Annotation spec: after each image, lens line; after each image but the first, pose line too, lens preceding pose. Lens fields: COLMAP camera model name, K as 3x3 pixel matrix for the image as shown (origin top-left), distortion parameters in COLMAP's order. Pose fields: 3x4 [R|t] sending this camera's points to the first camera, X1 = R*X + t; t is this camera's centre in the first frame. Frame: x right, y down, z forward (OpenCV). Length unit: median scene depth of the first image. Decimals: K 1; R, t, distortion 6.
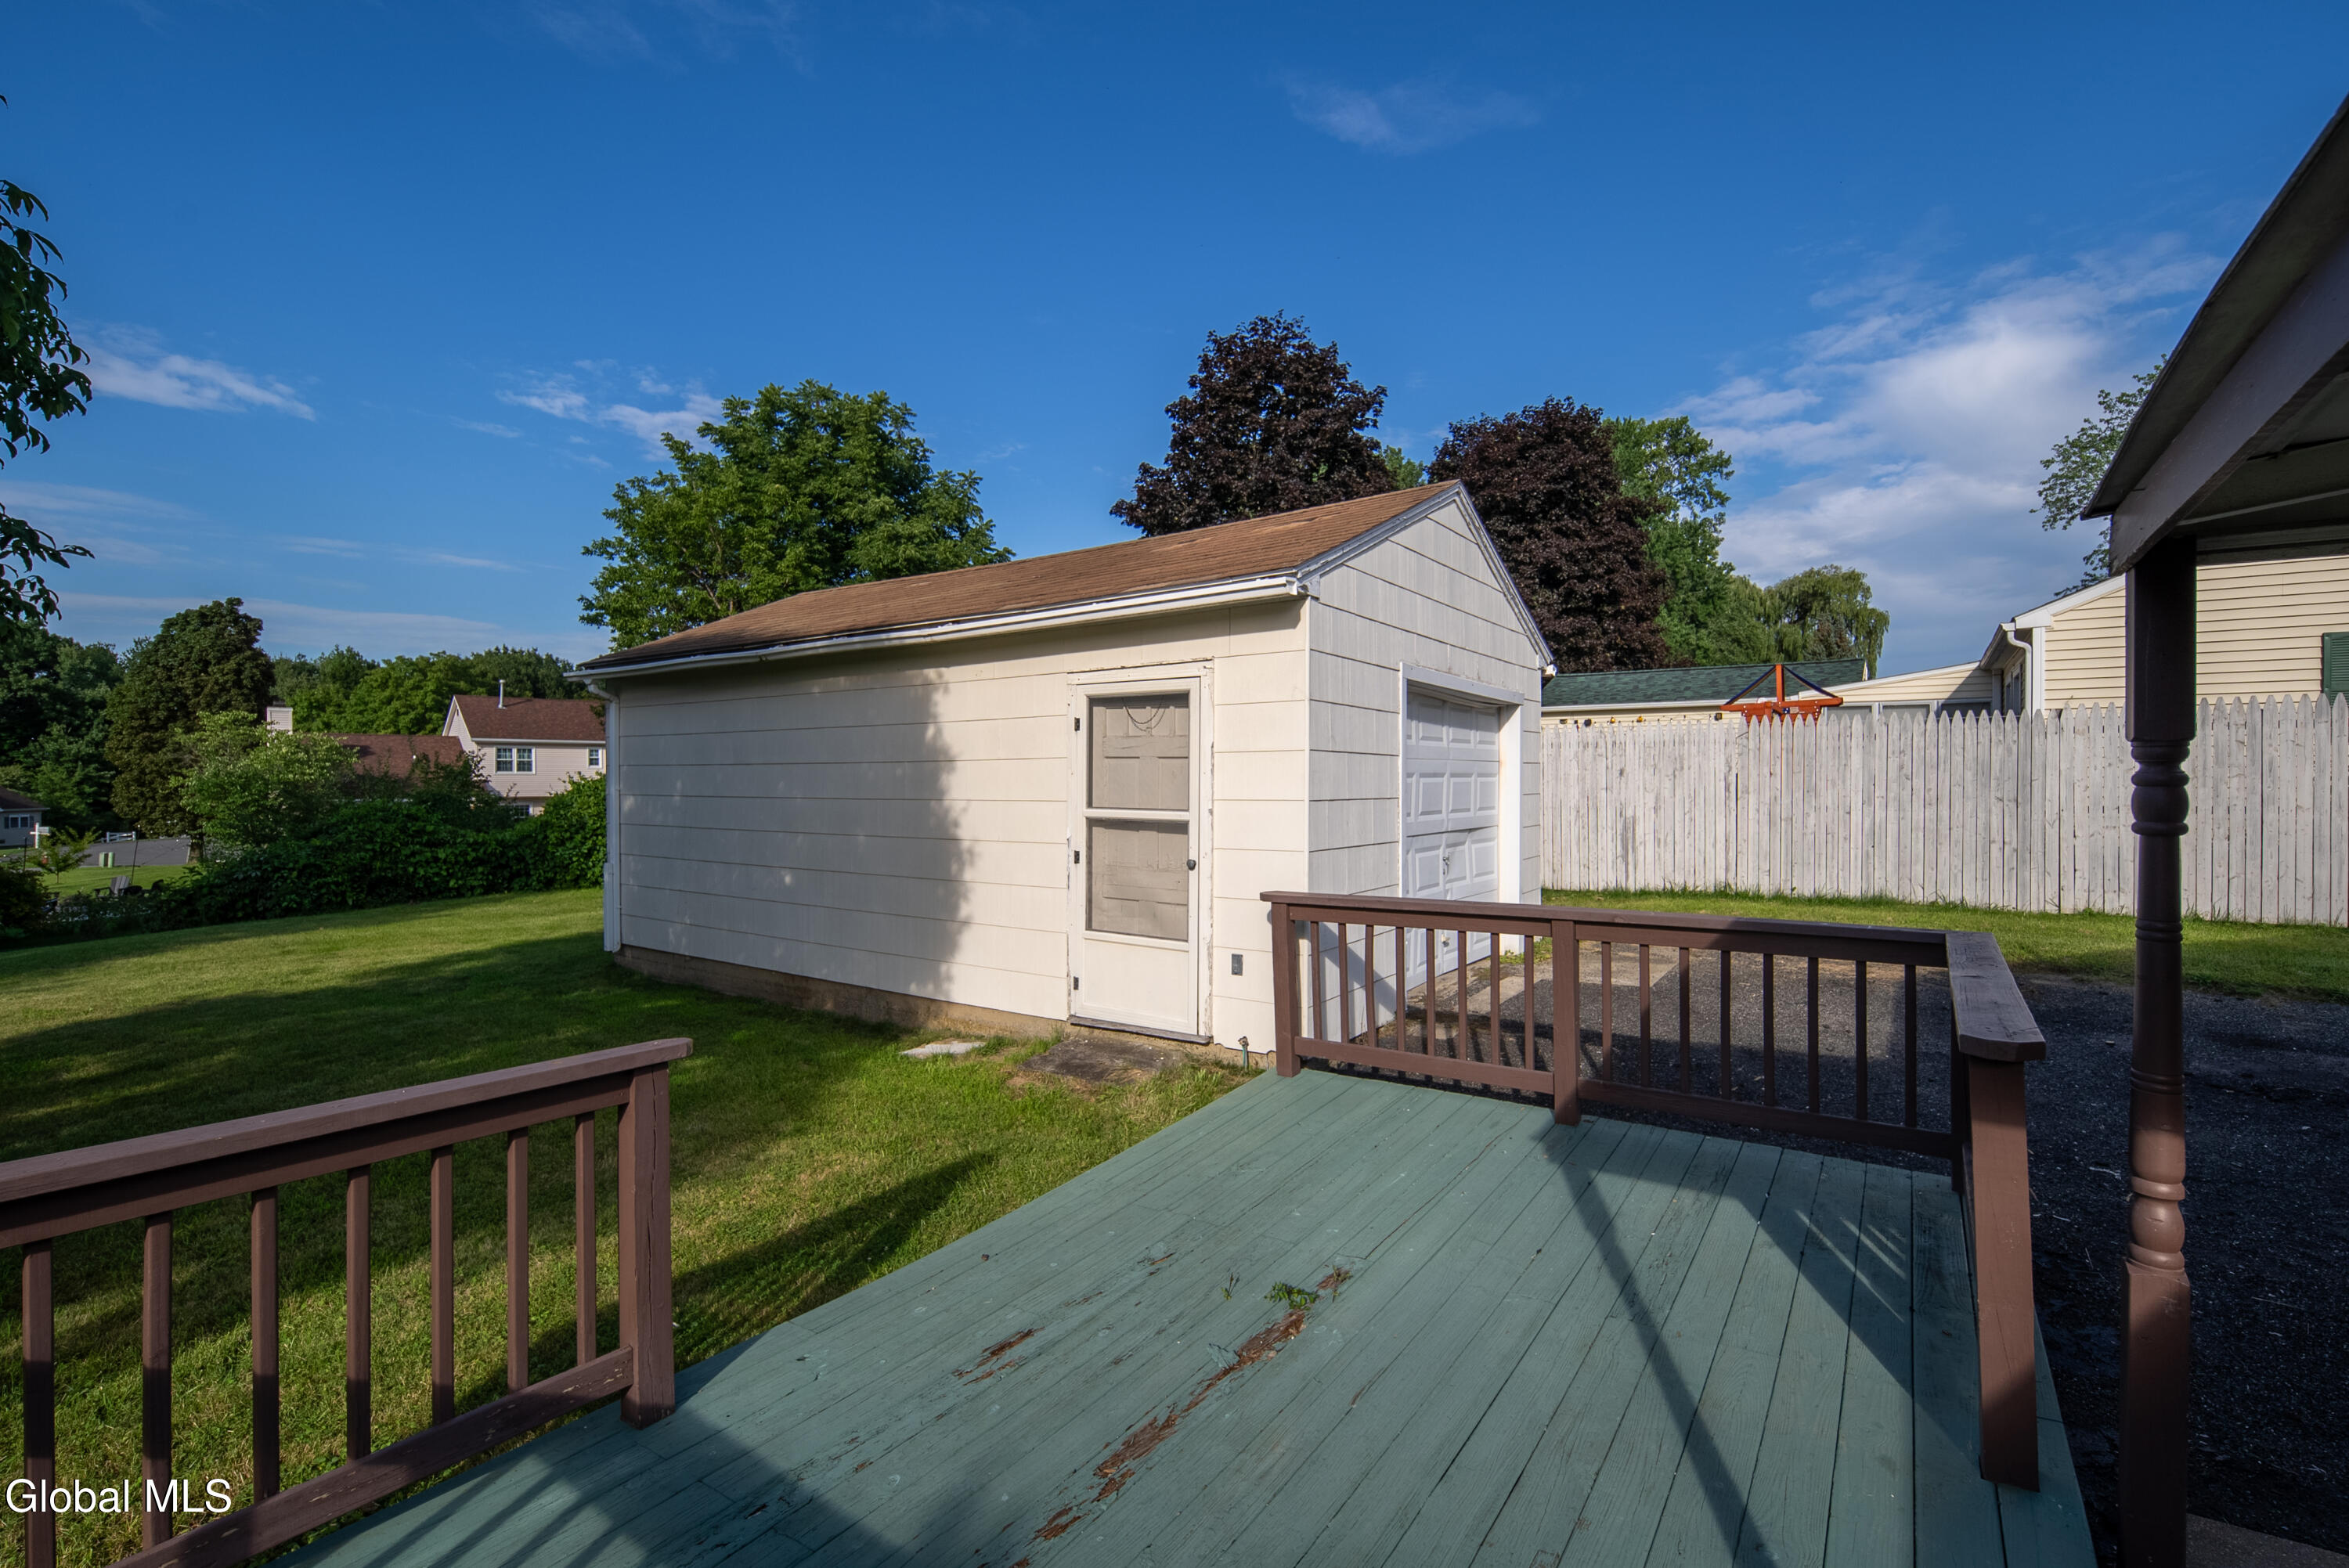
lens RADIAL K [[1052.5, 0, 1160.8], [0, 1052.5, 790.7], [0, 0, 1]] dist [0.000565, -0.002150]
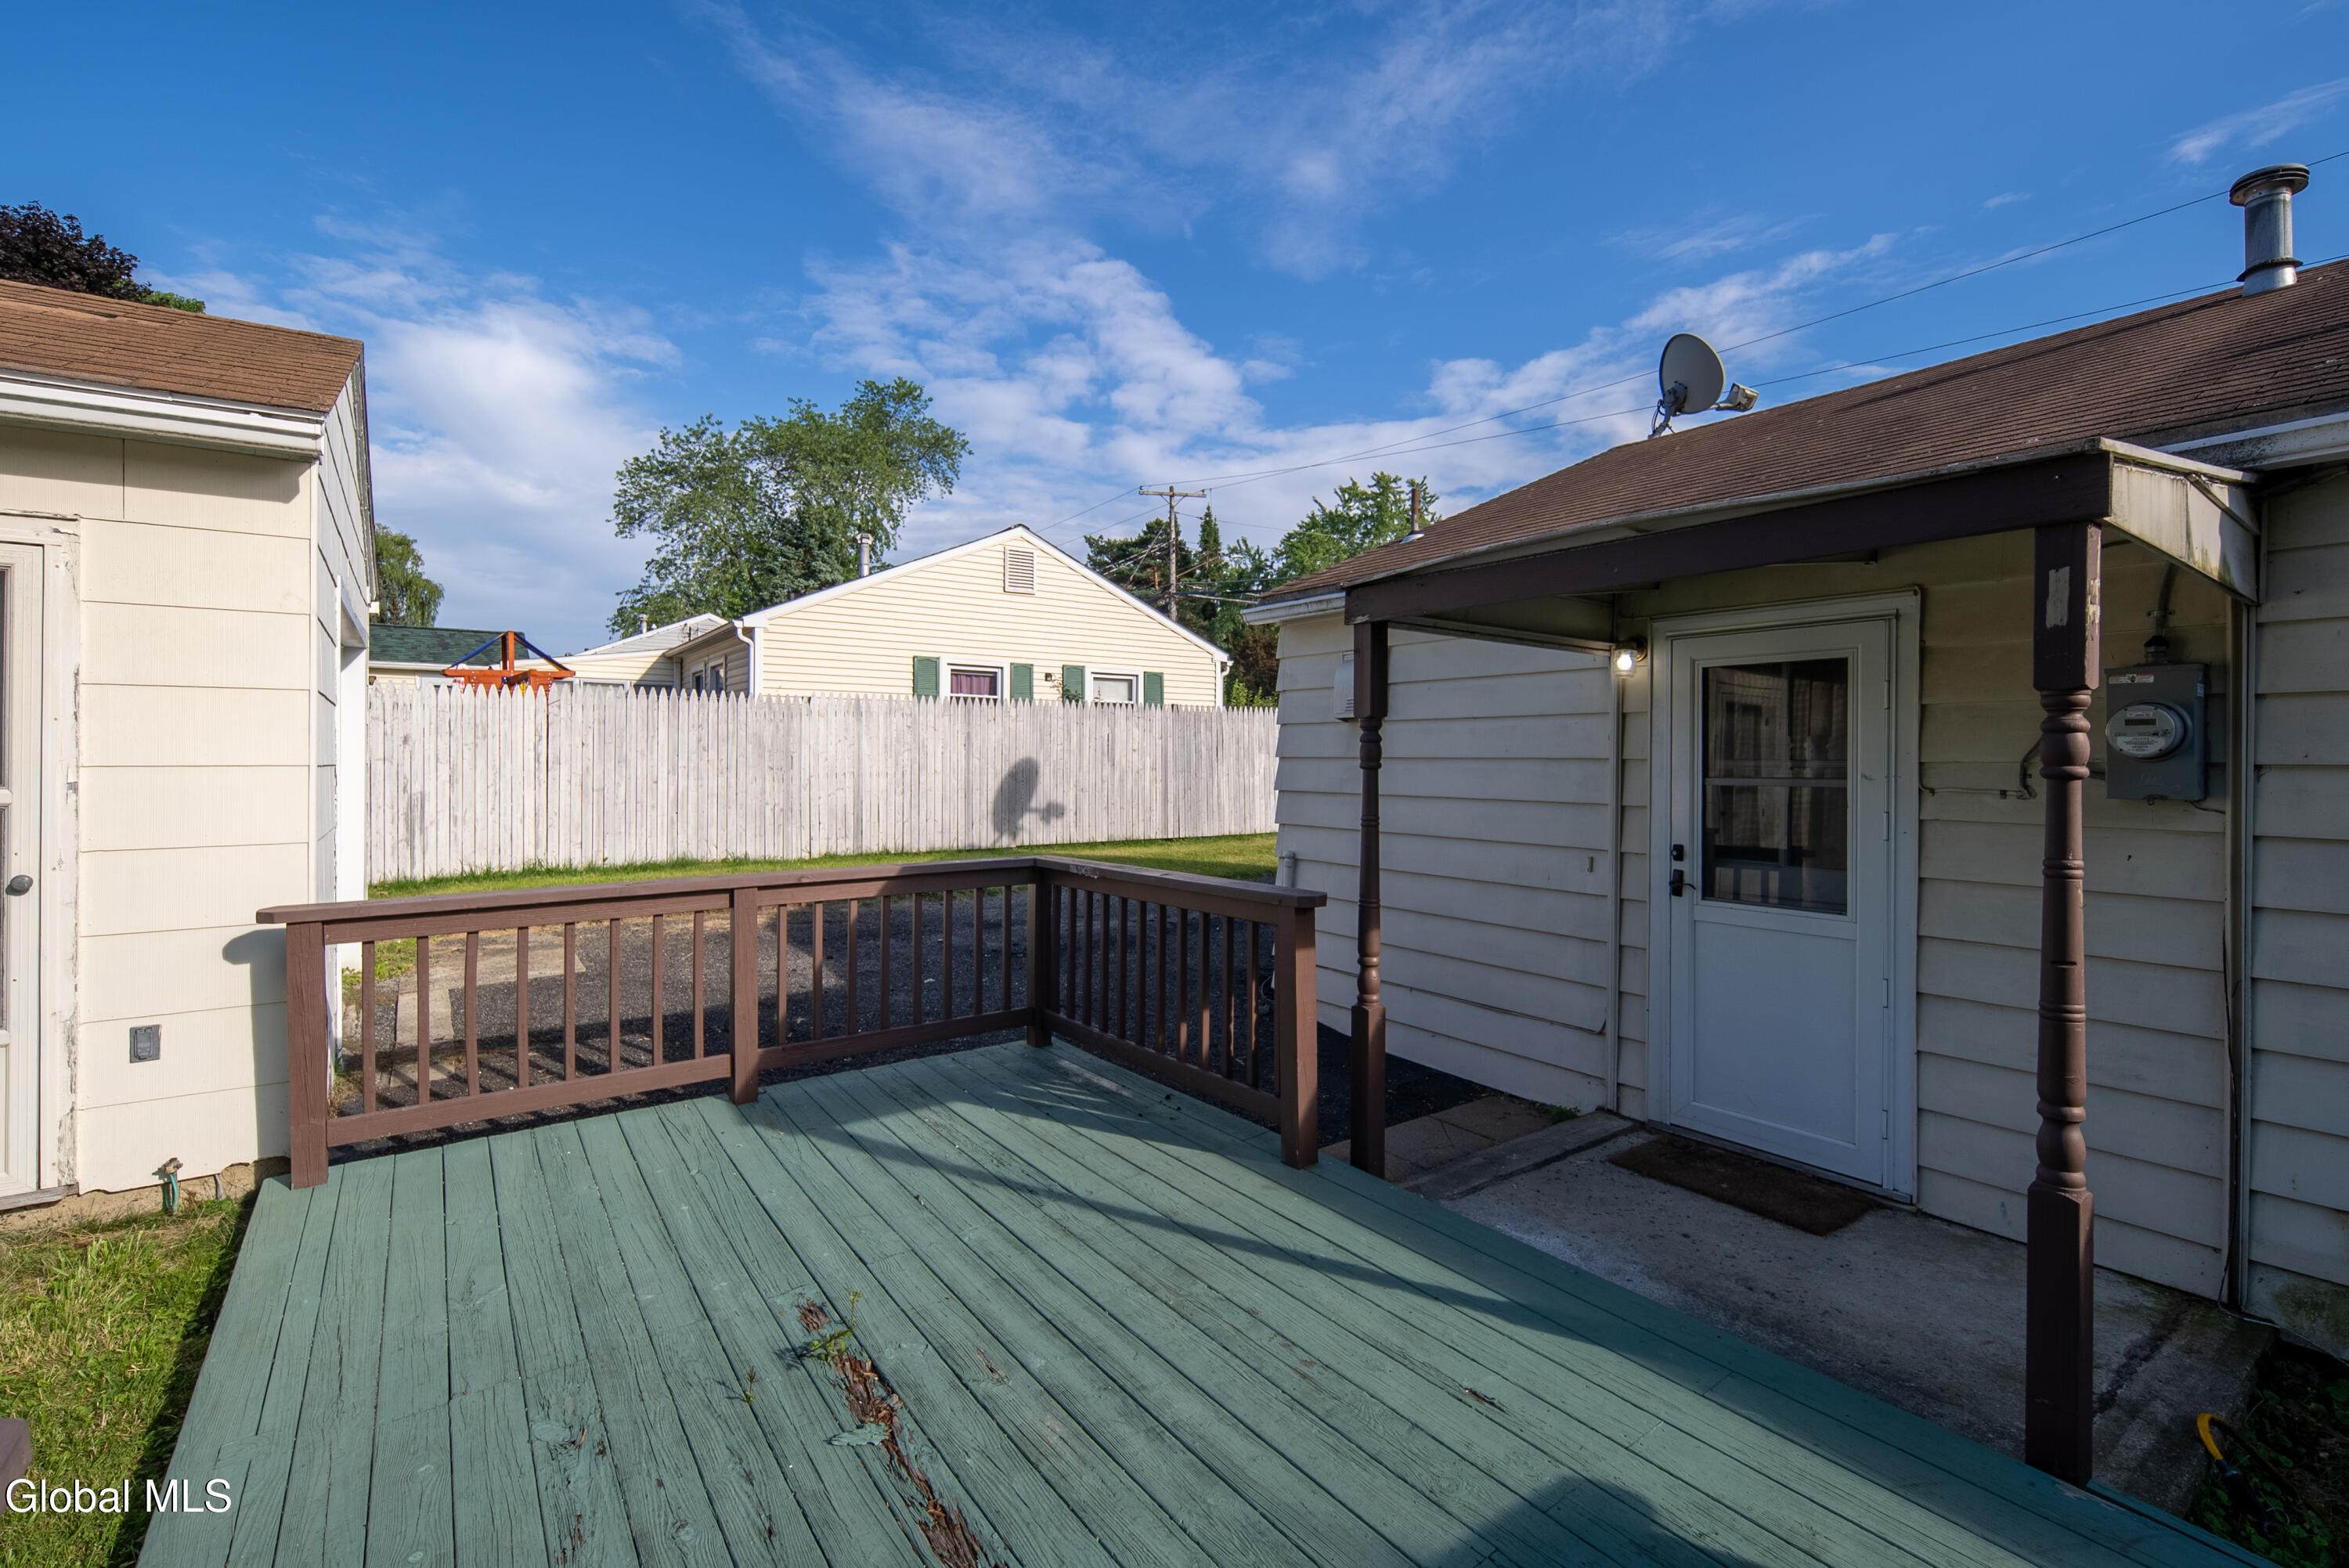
lens RADIAL K [[1052.5, 0, 1213.9], [0, 1052.5, 769.3], [0, 0, 1]] dist [0.000565, -0.002150]
pose [[0.298203, -0.005746, 0.954485, -0.182085], [0.005550, 0.999975, 0.004286, 0.006558], [-0.954486, 0.004020, 0.298227, 0.144222]]
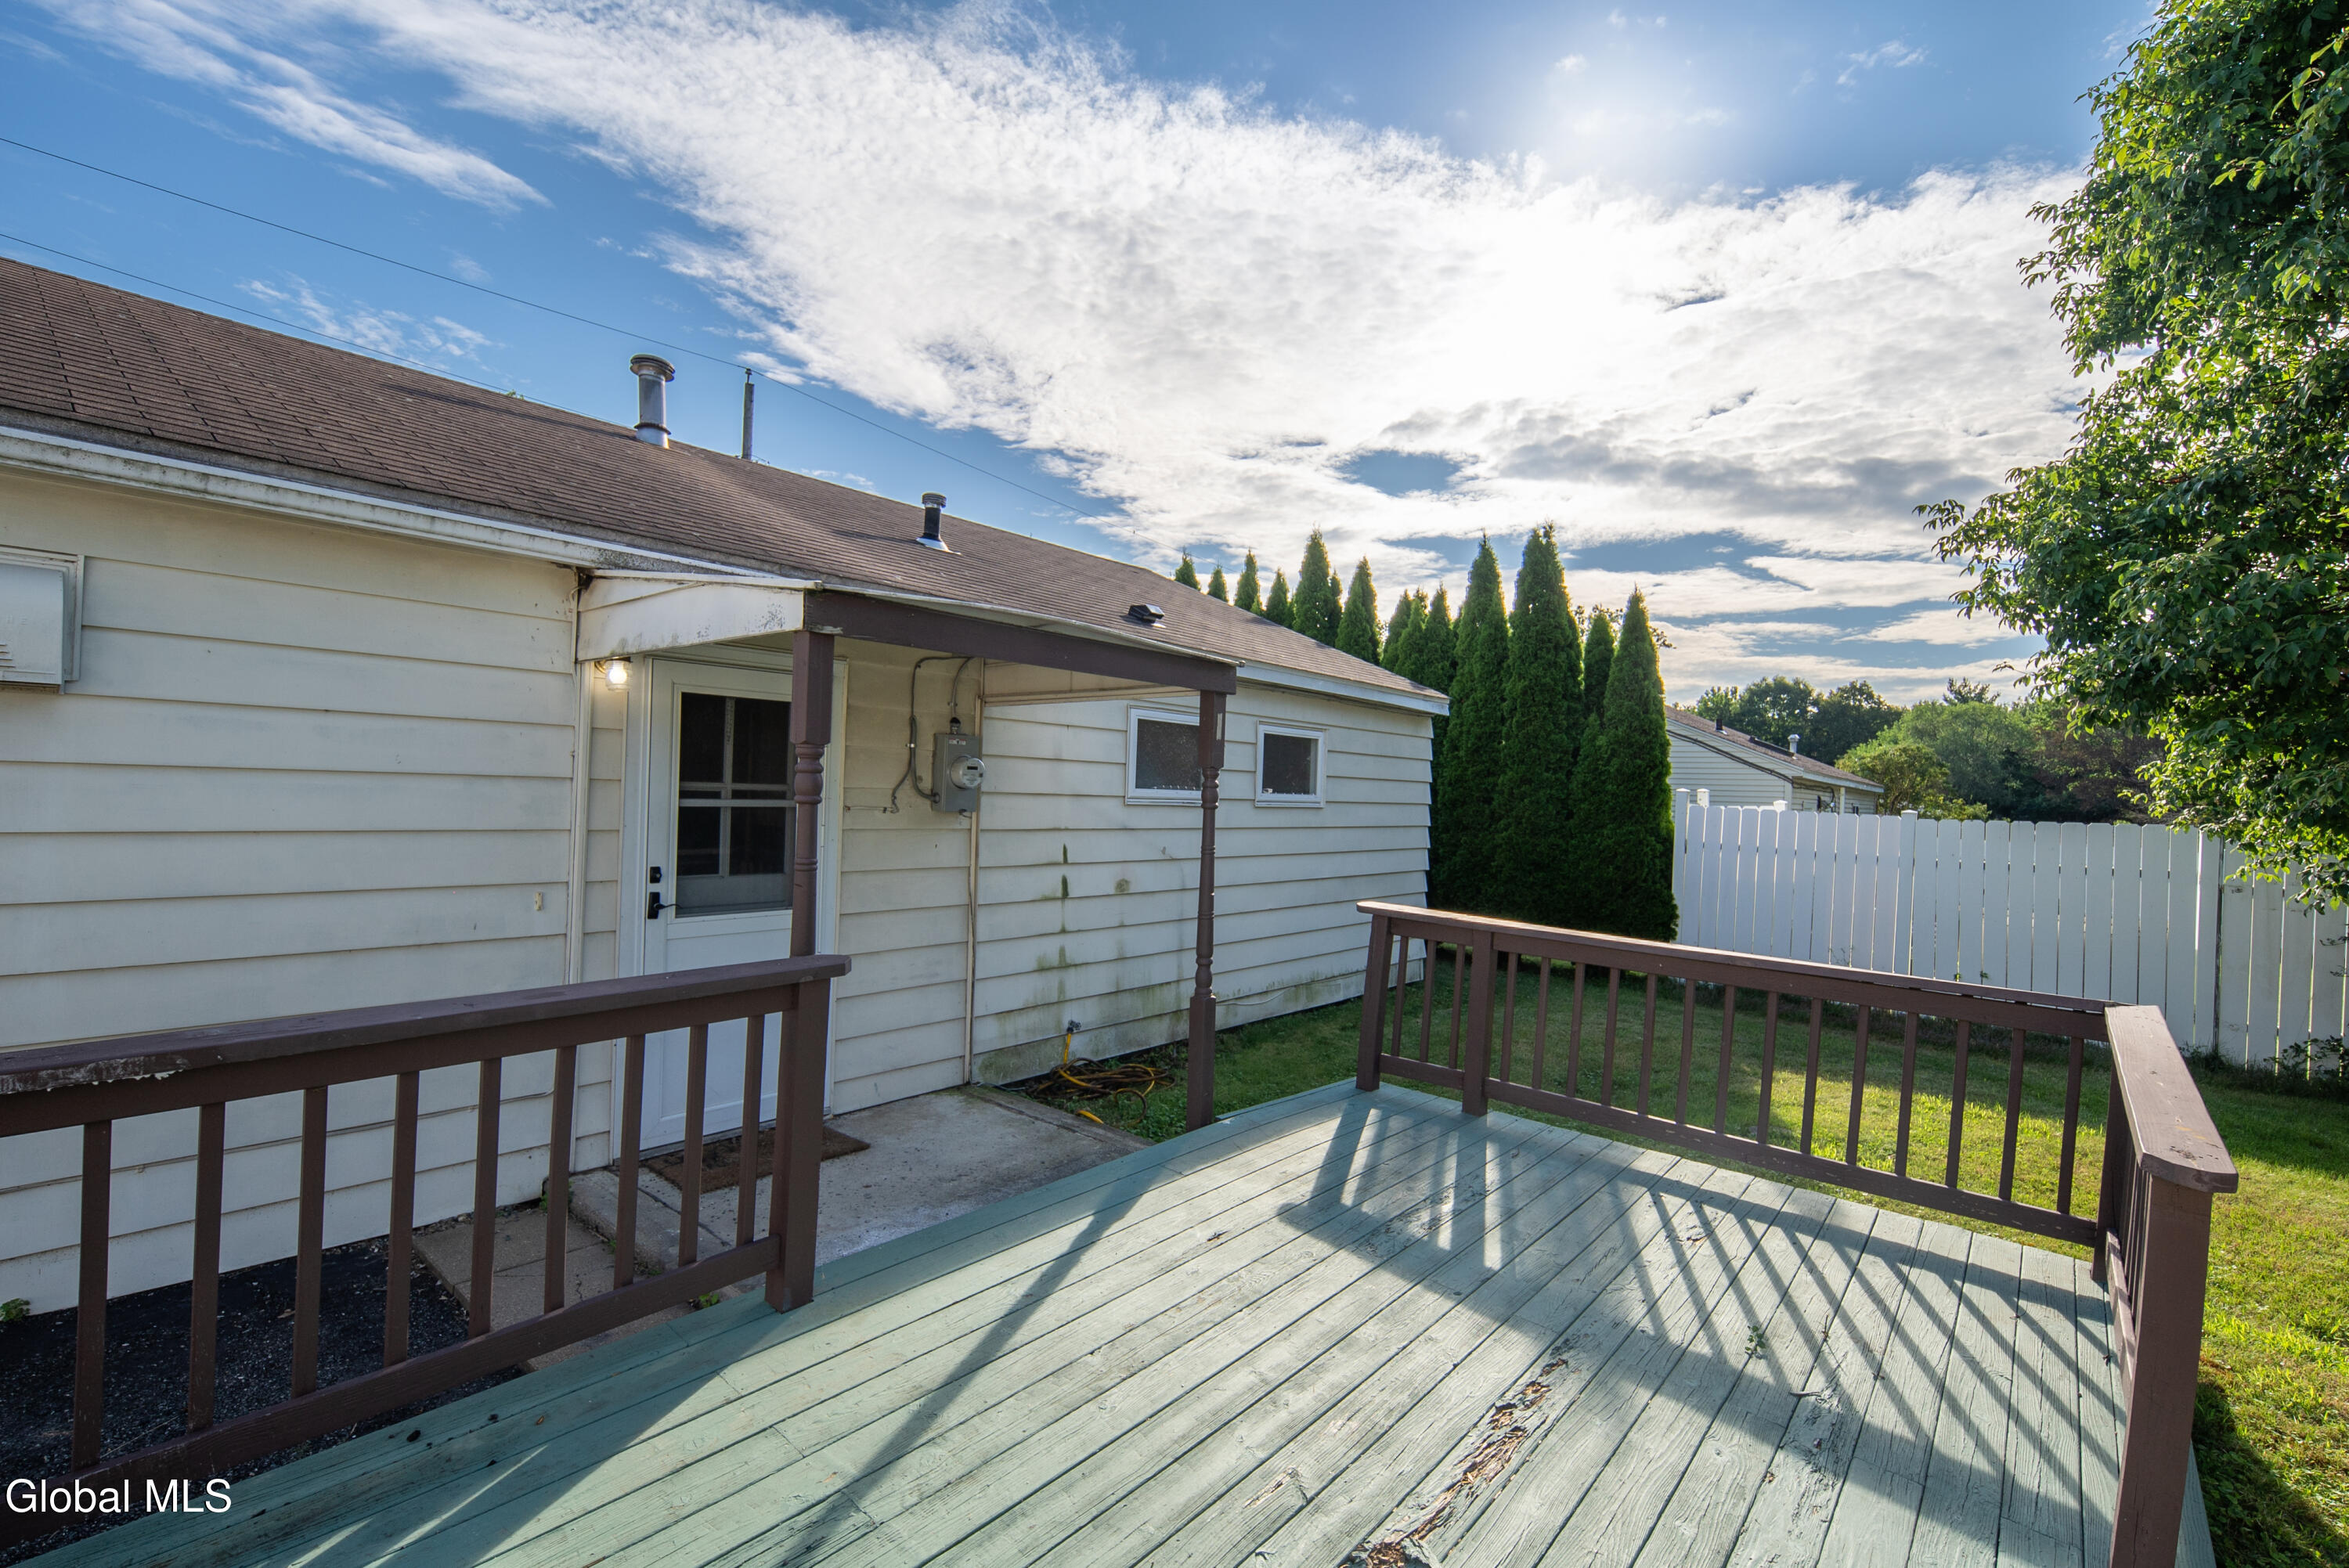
lens RADIAL K [[1010.3, 0, 1154.3], [0, 1010.3, 791.0], [0, 0, 1]] dist [0.002602, -0.000321]
pose [[-0.994443, -0.033095, 0.099943, 0.057200], [-0.032059, 0.999414, 0.011957, -0.002310], [-0.100280, 0.008687, -0.994921, 0.499928]]
